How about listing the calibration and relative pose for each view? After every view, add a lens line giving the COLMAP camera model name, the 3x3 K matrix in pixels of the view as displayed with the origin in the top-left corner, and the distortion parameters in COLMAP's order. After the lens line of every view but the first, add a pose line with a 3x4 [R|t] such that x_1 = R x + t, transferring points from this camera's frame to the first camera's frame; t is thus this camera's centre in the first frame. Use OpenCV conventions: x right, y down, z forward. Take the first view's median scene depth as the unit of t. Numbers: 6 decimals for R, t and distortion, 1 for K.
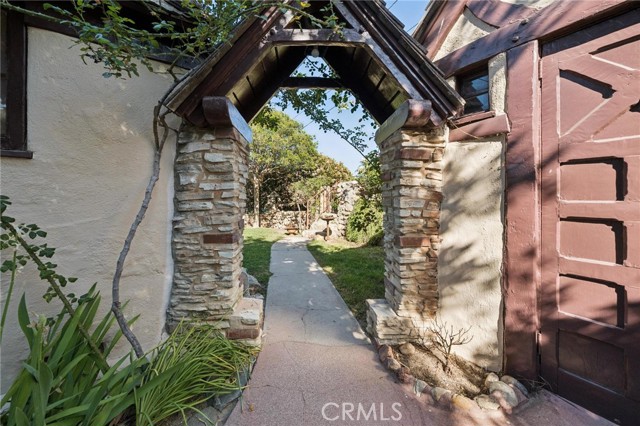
lens RADIAL K [[229.6, 0, 310.5], [0, 229.6, 193.7], [0, 0, 1]] dist [-0.002271, 0.000053]
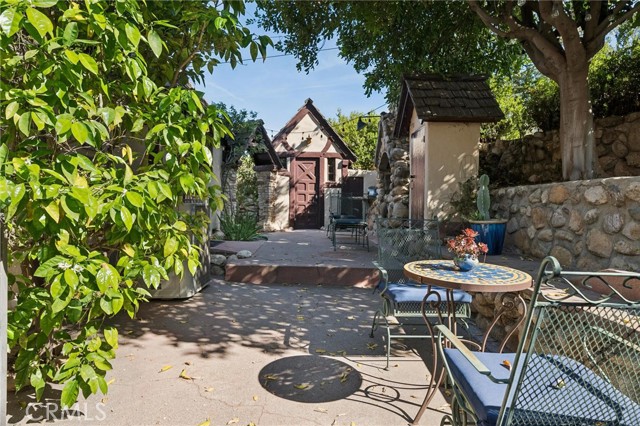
lens RADIAL K [[388.2, 0, 318.7], [0, 388.2, 211.1], [0, 0, 1]] dist [0.000216, 0.000001]
pose [[0.562423, -0.009227, 0.826798, -4.824313], [-0.016921, 0.999600, 0.022666, 0.229329], [-0.826677, -0.026738, 0.562042, -3.536135]]
